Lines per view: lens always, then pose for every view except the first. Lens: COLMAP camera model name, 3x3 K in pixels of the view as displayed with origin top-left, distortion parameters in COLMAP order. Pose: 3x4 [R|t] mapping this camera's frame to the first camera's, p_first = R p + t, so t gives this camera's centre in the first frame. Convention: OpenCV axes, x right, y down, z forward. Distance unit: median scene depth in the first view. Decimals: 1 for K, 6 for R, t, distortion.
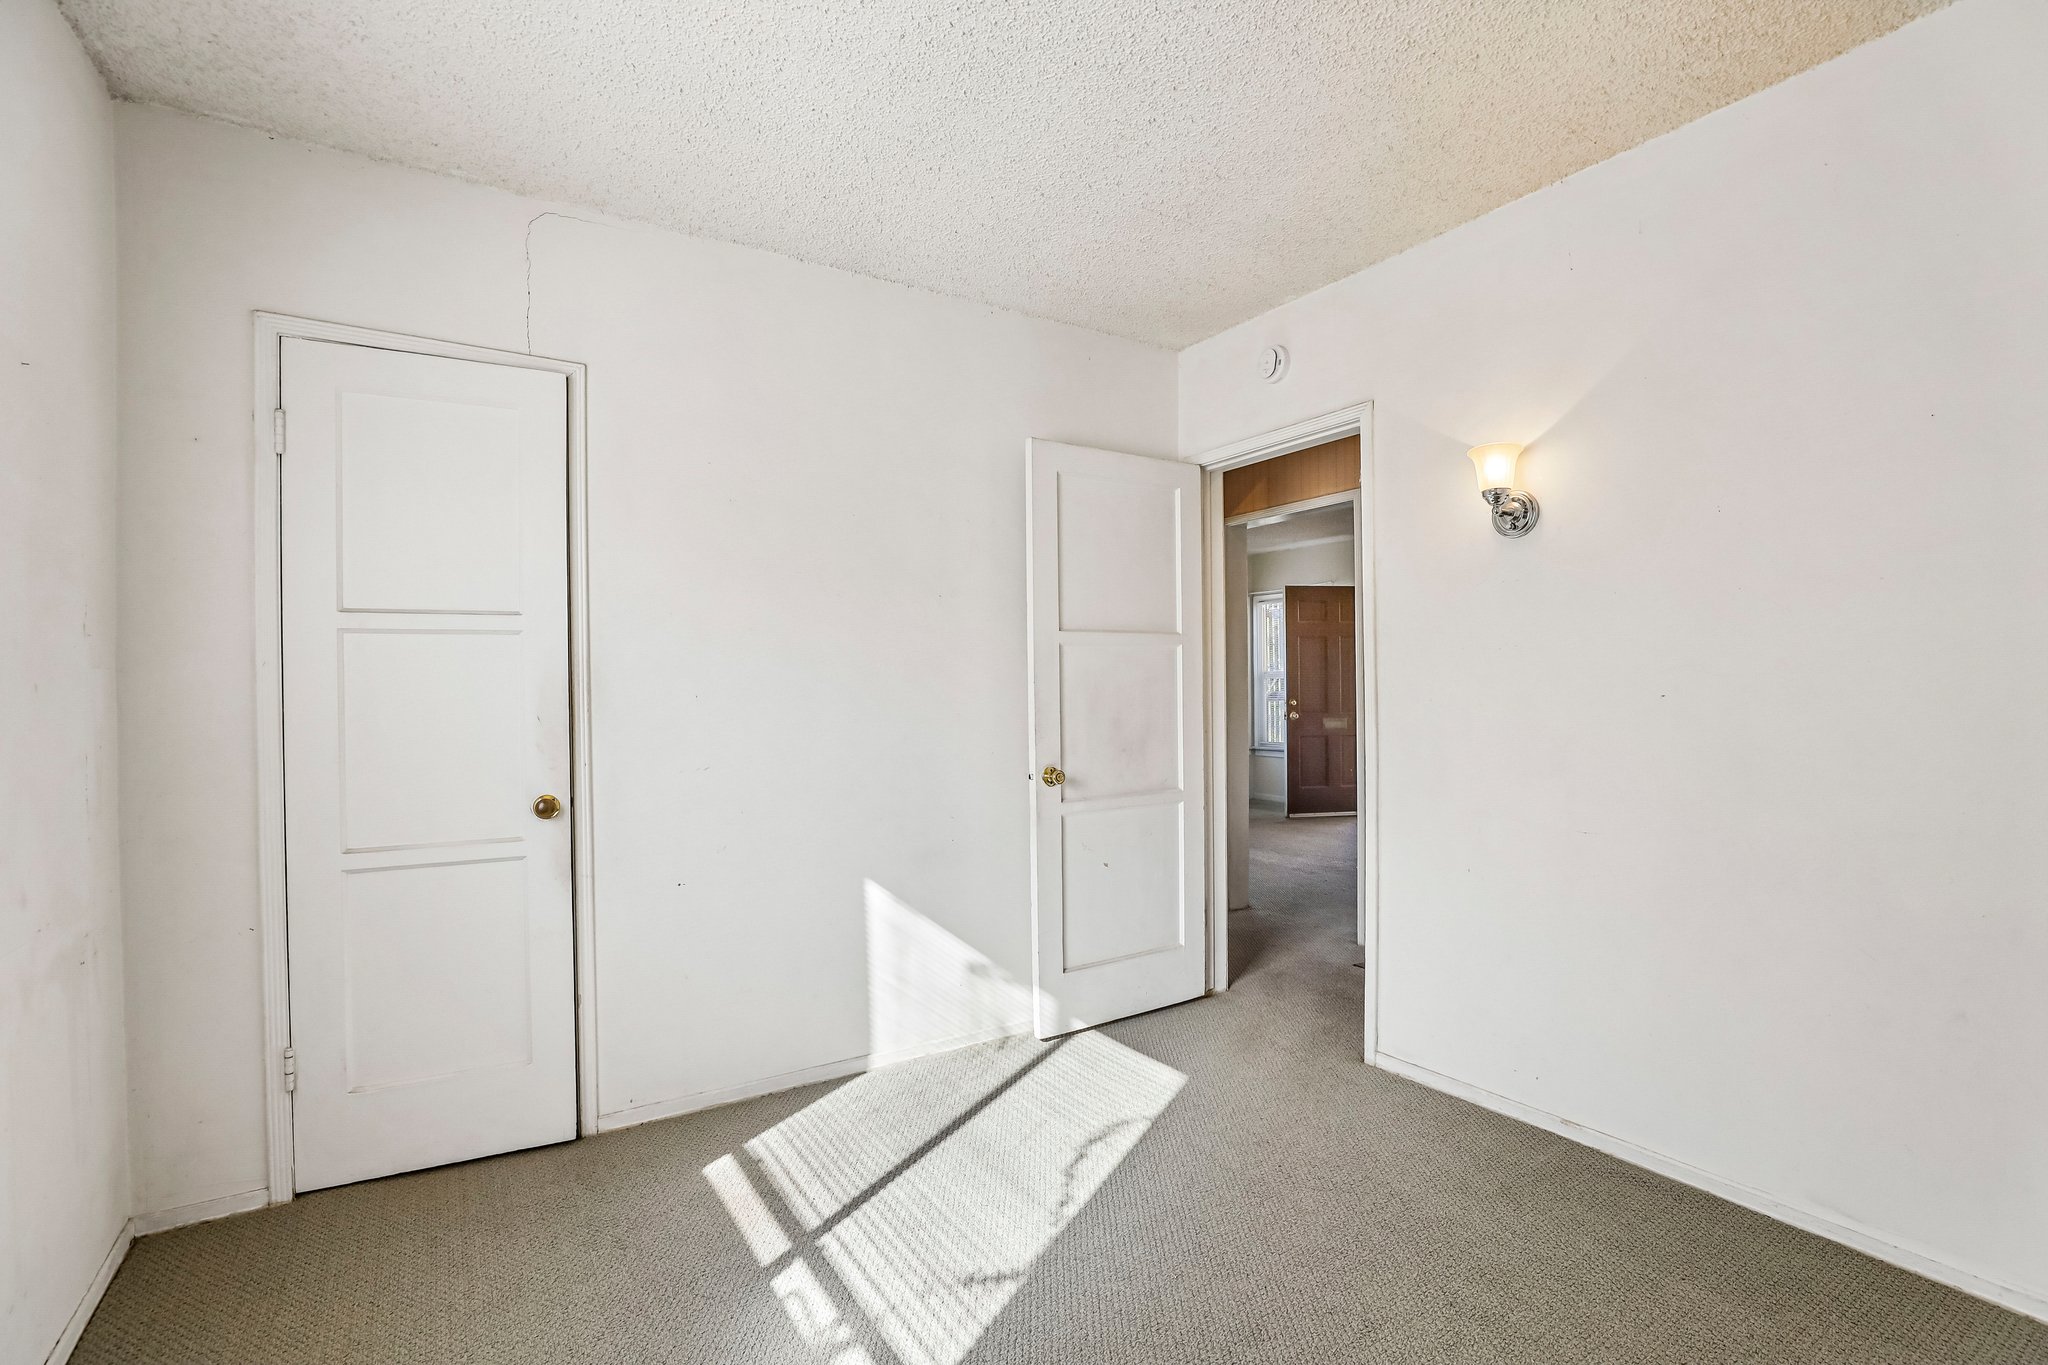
lens RADIAL K [[946.5, 0, 1021.3], [0, 946.5, 693.8], [0, 0, 1]] dist [-0.051982, 0.019475]
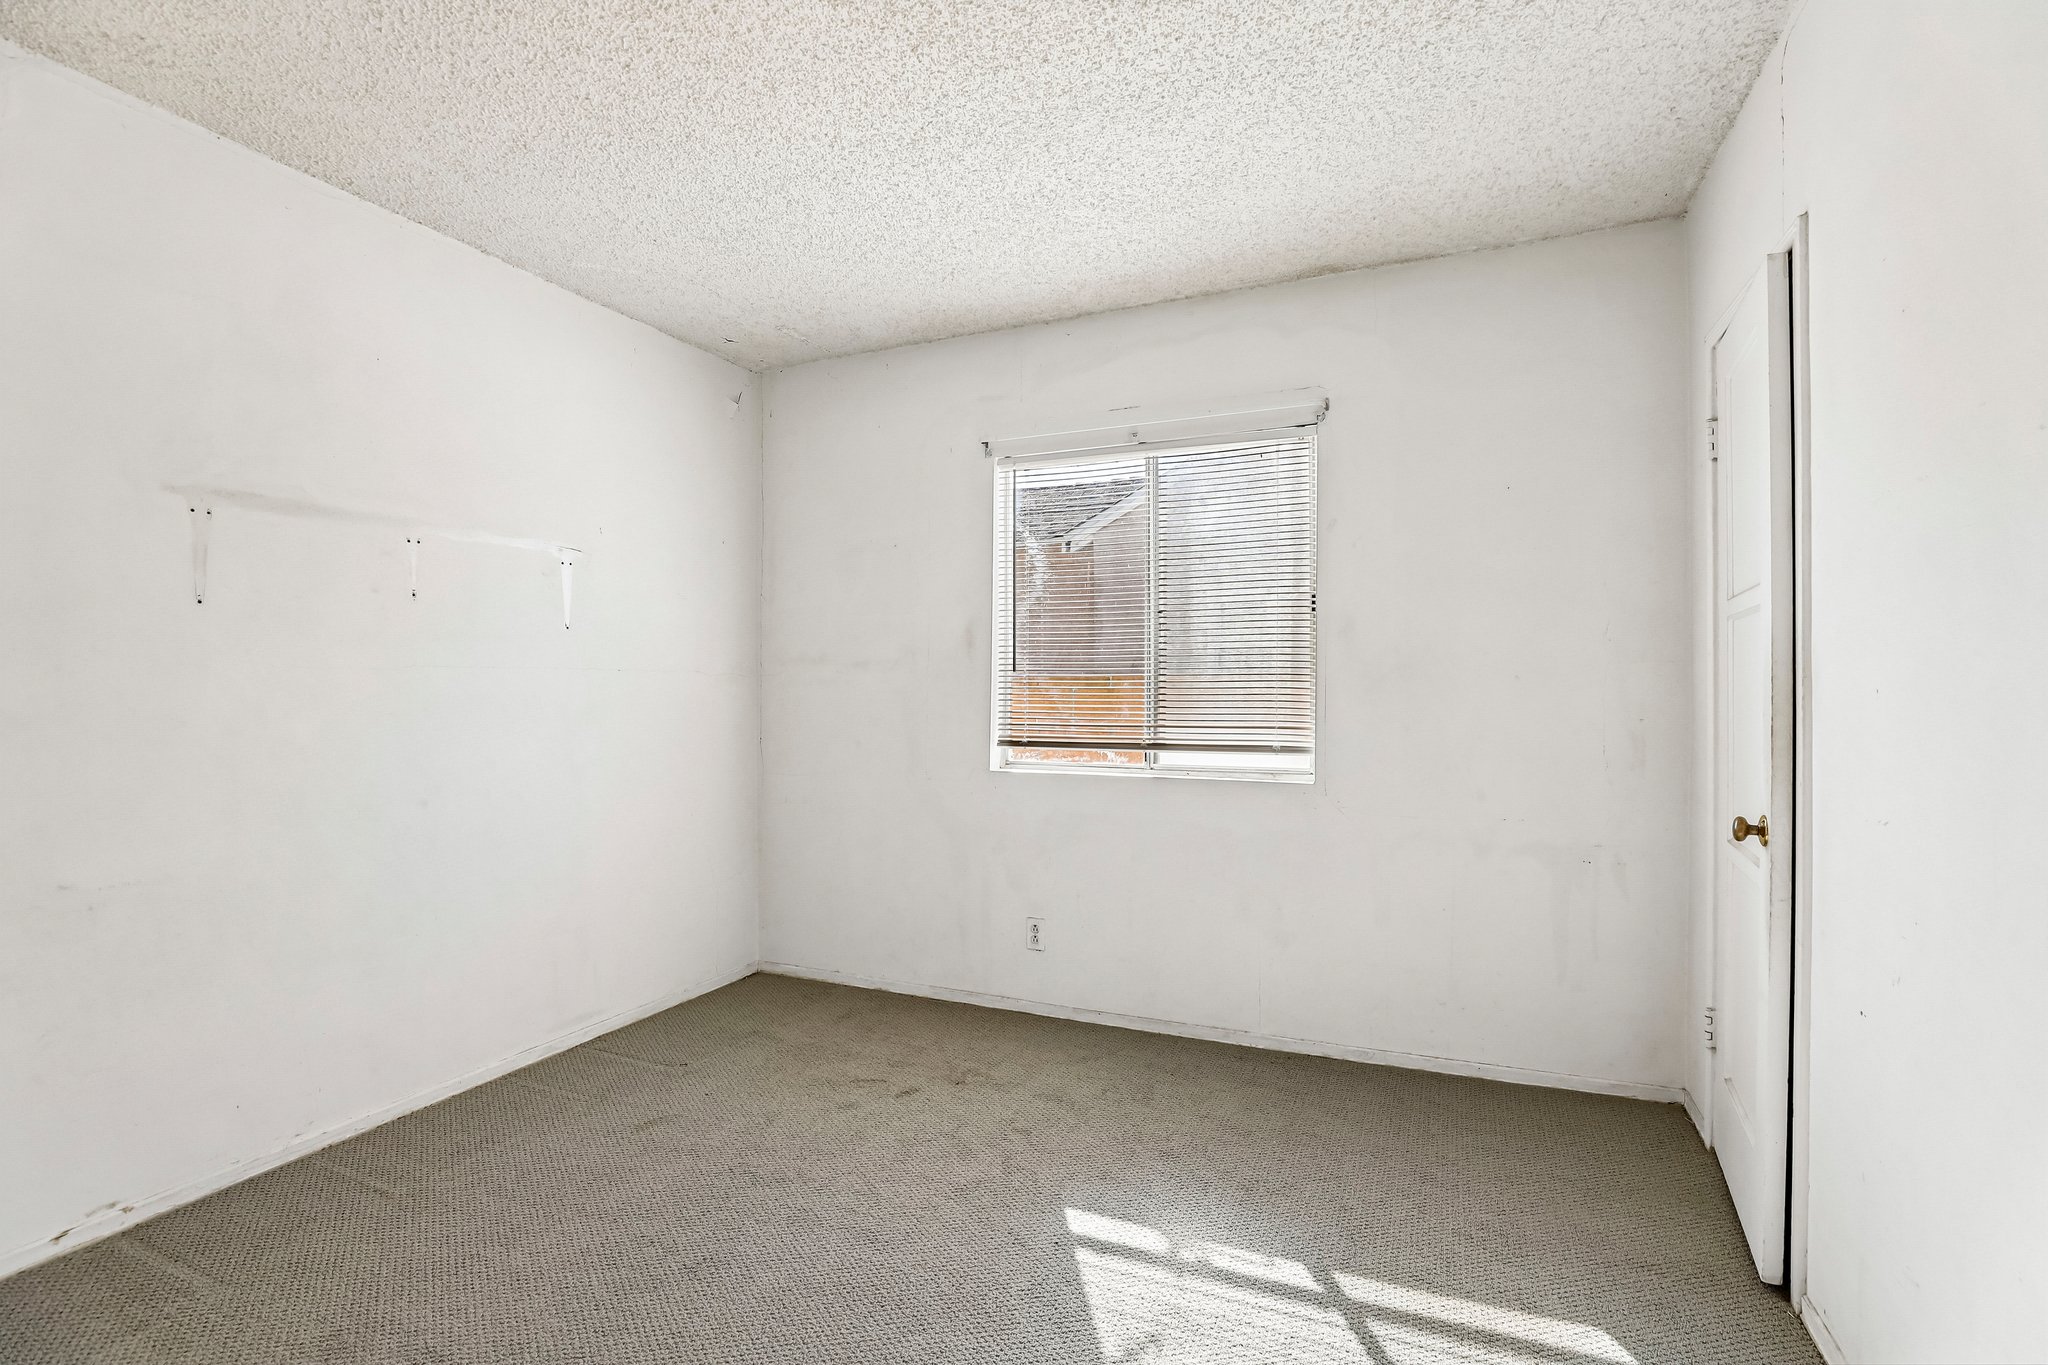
lens RADIAL K [[934.7, 0, 1033.3], [0, 934.7, 690.0], [0, 0, 1]] dist [-0.049529, 0.017550]
pose [[-0.829053, 0.010078, -0.559079, 0.368550], [0.002005, 0.999885, 0.015051, -0.005521], [0.559166, 0.011357, -0.828978, 1.159165]]
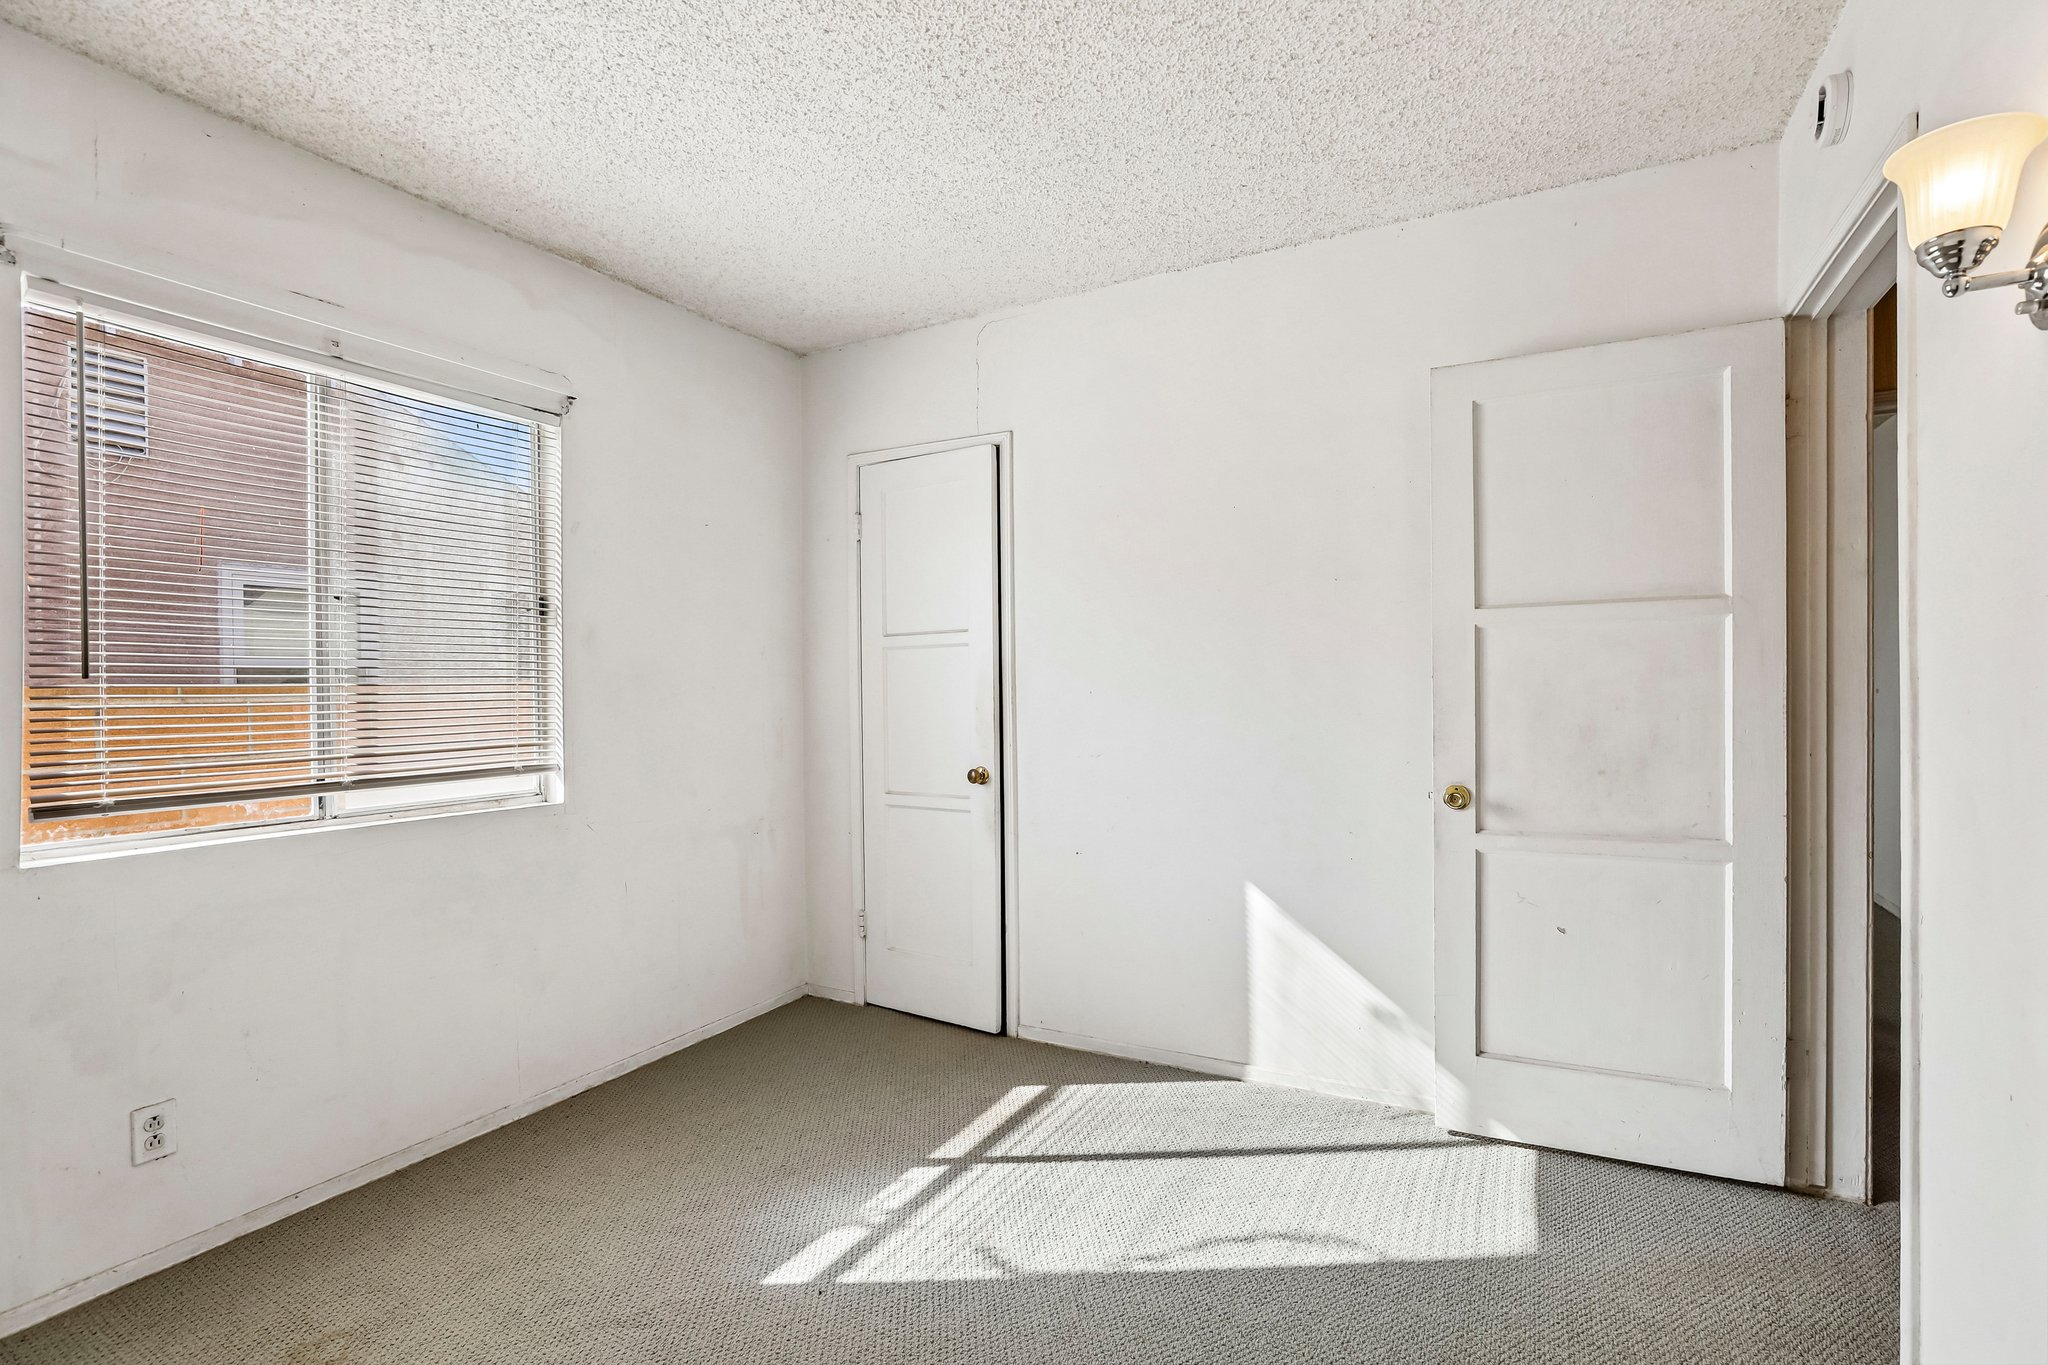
lens RADIAL K [[934.7, 0, 1033.3], [0, 934.7, 690.0], [0, 0, 1]] dist [-0.049529, 0.017550]
pose [[0.484600, 0.004869, -0.874722, 0.616266], [0.001177, 0.999980, 0.006218, -0.007189], [0.874735, -0.004043, 0.484584, 0.382140]]
